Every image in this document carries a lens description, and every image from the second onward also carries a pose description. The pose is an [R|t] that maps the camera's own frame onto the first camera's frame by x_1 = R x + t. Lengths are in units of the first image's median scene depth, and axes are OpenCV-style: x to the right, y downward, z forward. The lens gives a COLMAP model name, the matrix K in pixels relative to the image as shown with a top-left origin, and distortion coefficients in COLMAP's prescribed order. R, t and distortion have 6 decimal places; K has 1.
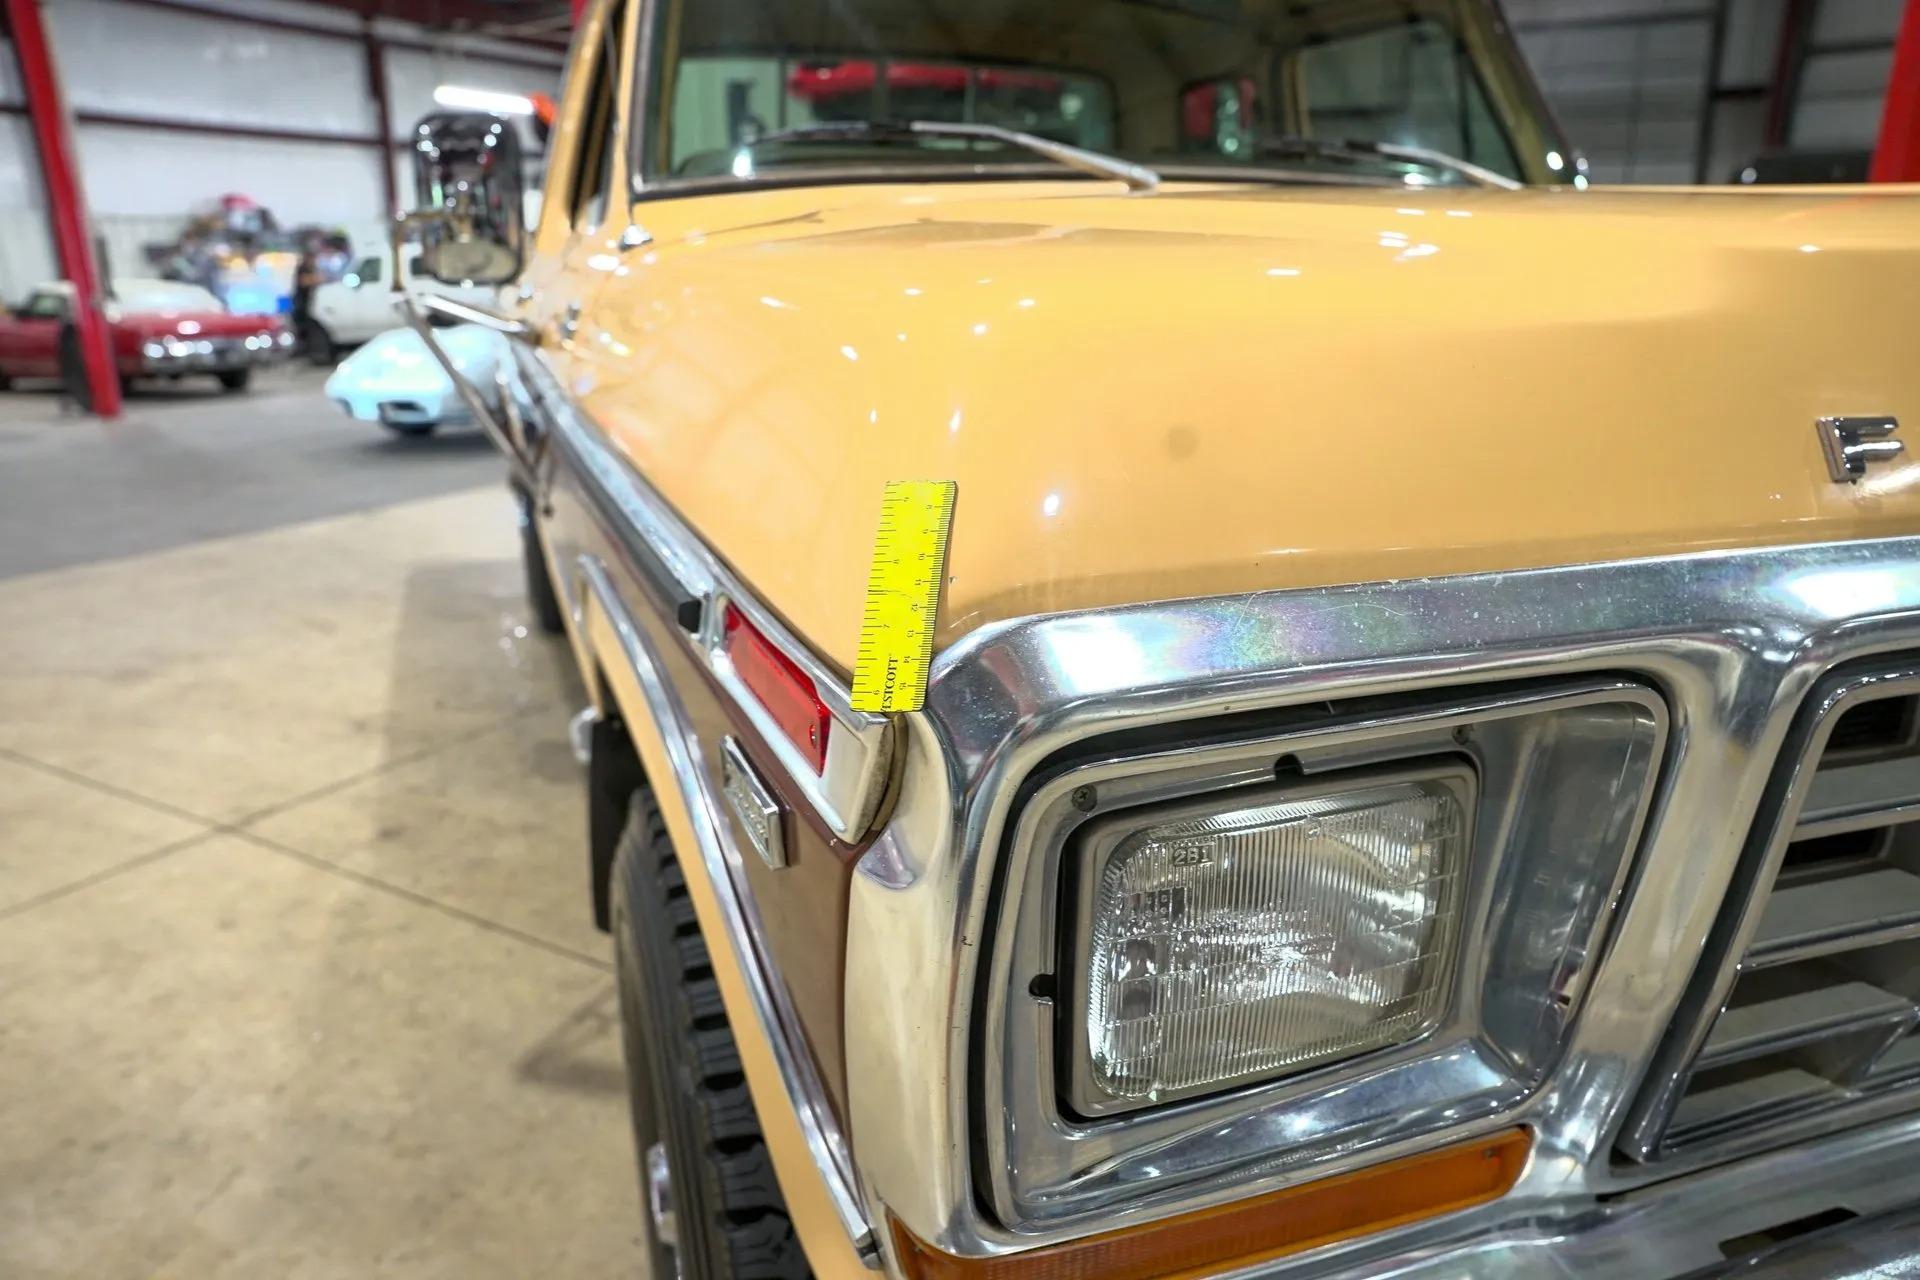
lens RADIAL K [[1311.7, 0, 964.4], [0, 1311.7, 639.2], [0, 0, 1]] dist [-0.142510, 0.111388]
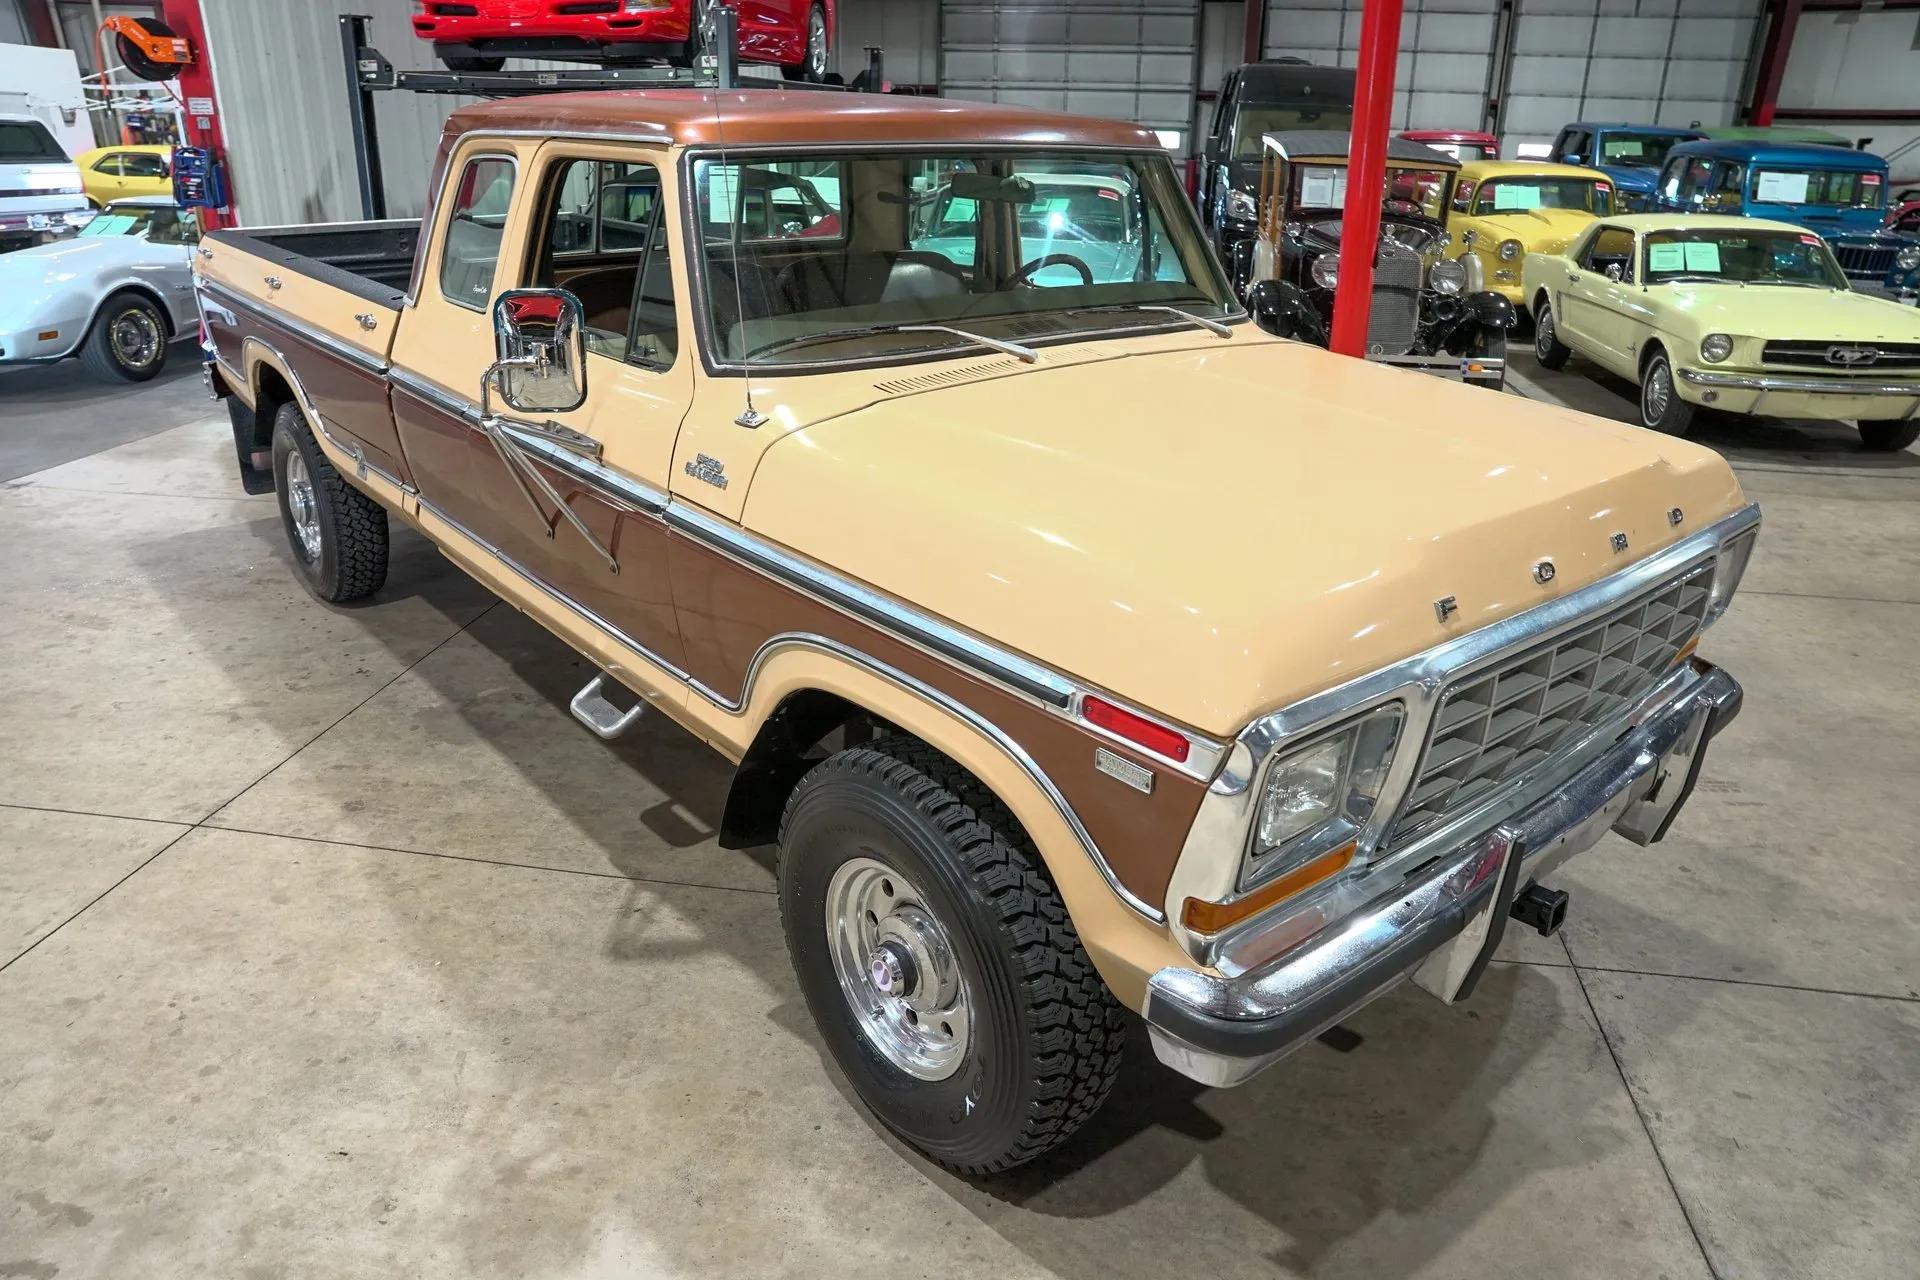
lens RADIAL K [[1311.7, 0, 964.4], [0, 1311.7, 639.2], [0, 0, 1]] dist [-0.142510, 0.111388]
pose [[0.936498, -0.108888, 0.333339, -0.370632], [0.071517, 0.989896, 0.122437, -0.140655], [-0.343303, -0.090822, 0.934823, -0.395476]]
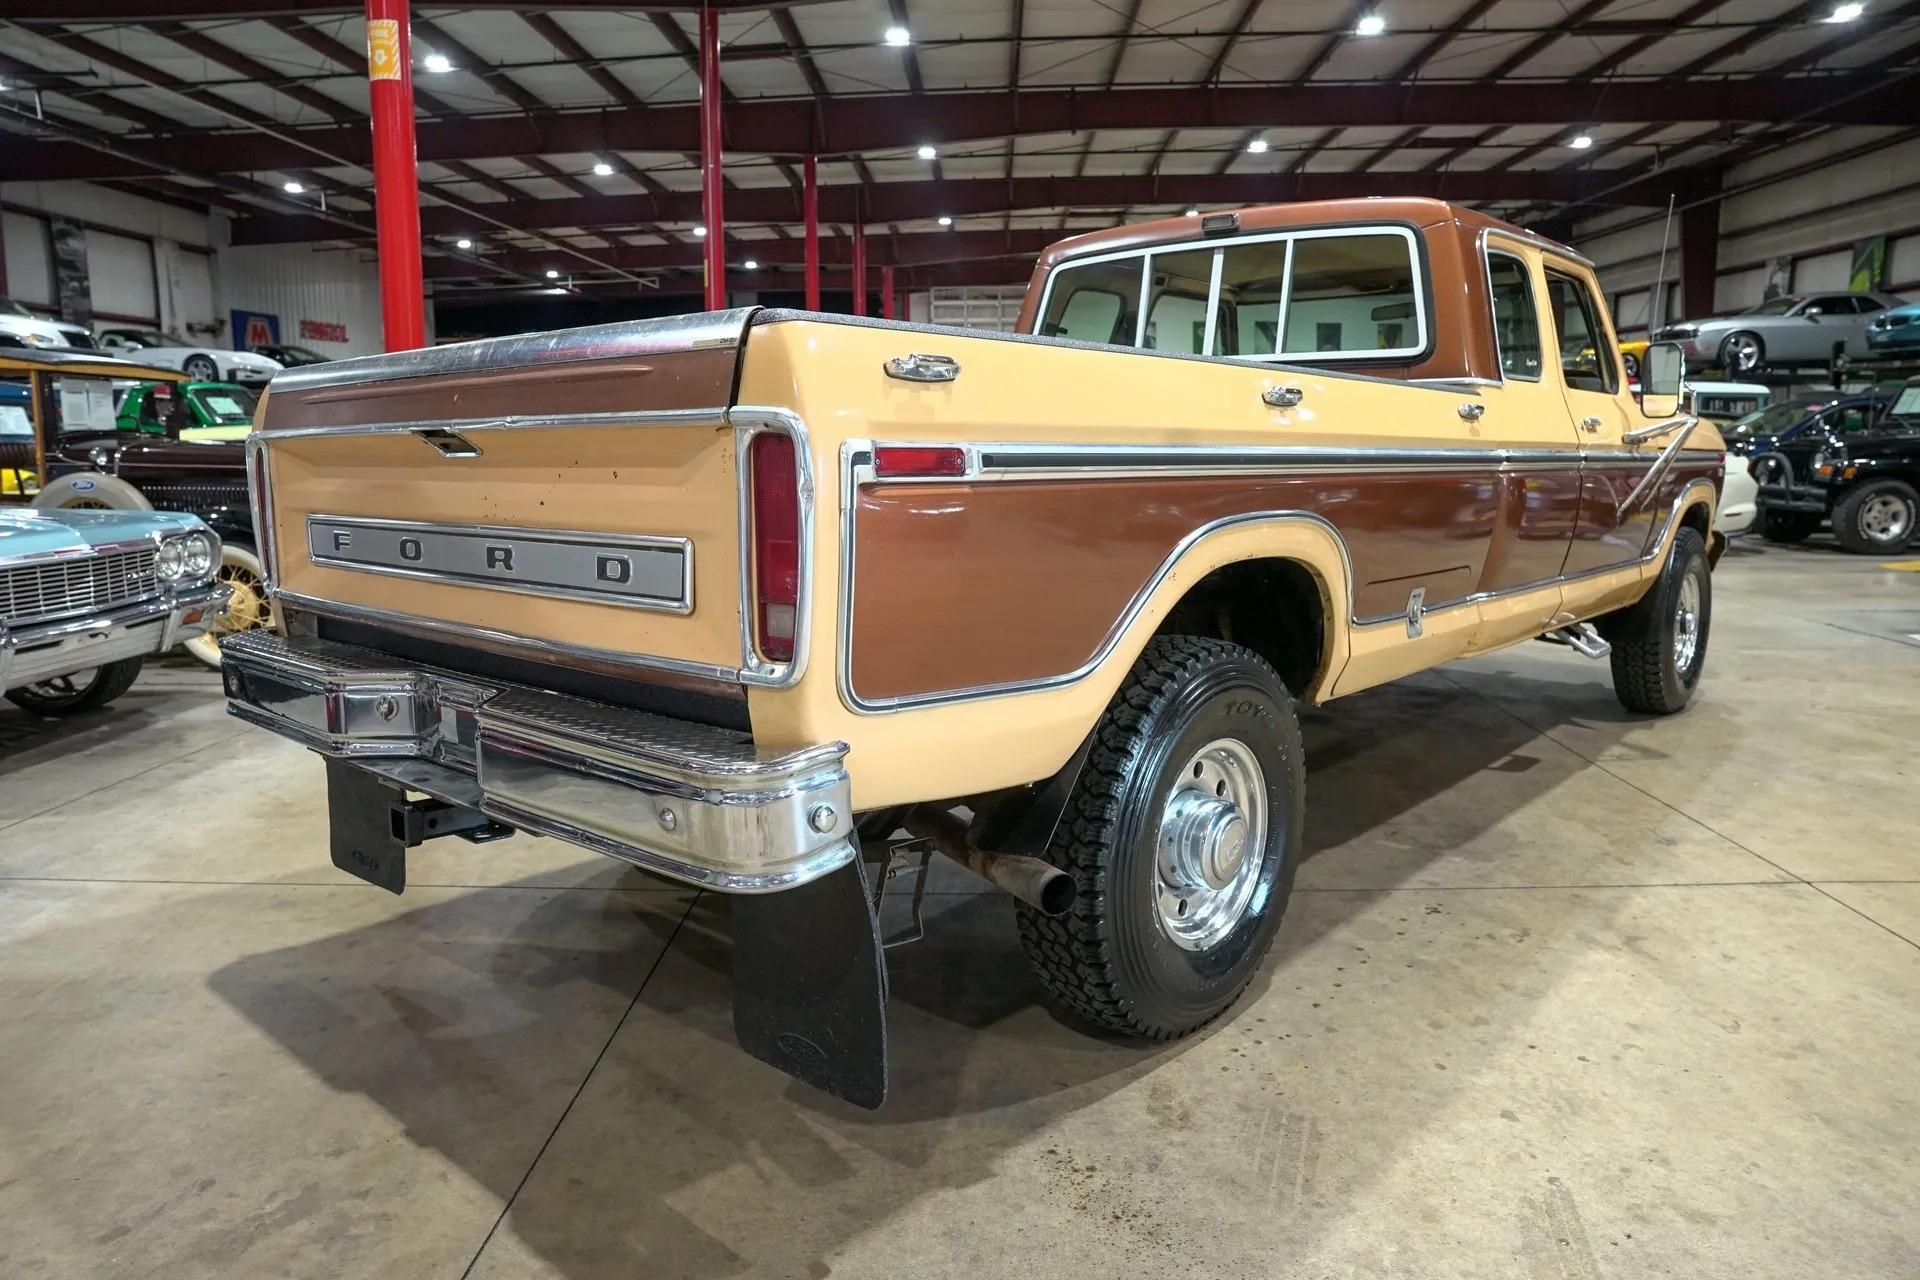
lens RADIAL K [[1311.7, 0, 964.4], [0, 1311.7, 639.2], [0, 0, 1]] dist [-0.142510, 0.111388]
pose [[-0.467153, -0.128251, 0.874826, -1.505043], [0.256067, 0.927398, 0.272696, -0.693541], [-0.846285, 0.351405, -0.400396, 2.544972]]
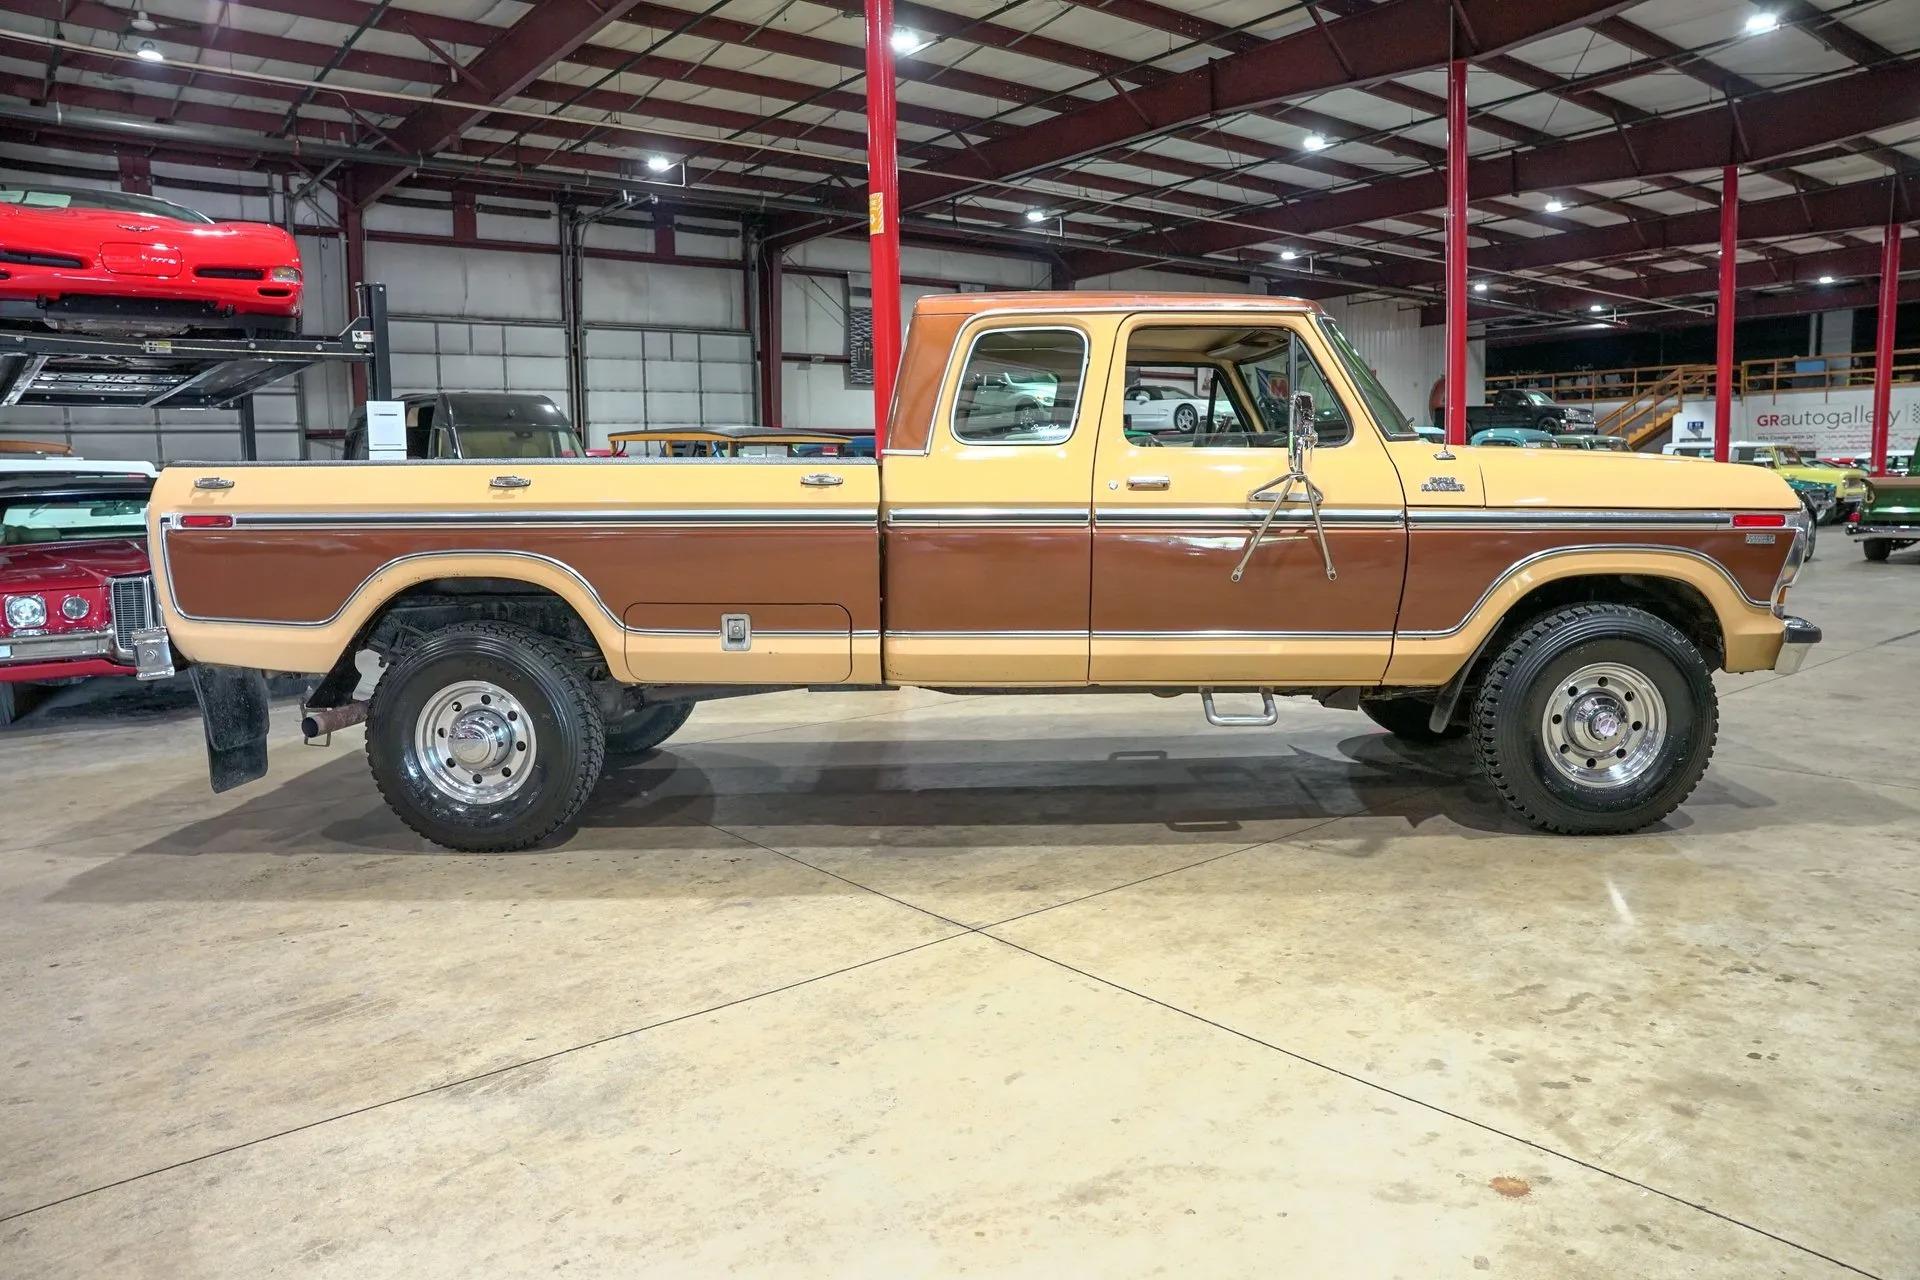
lens RADIAL K [[1311.7, 0, 964.4], [0, 1311.7, 639.2], [0, 0, 1]] dist [-0.142510, 0.111388]
pose [[0.364465, -0.111454, 0.924523, -2.107787], [0.271160, 0.962491, 0.009134, -0.151512], [-0.890863, 0.247365, 0.381016, 0.621842]]
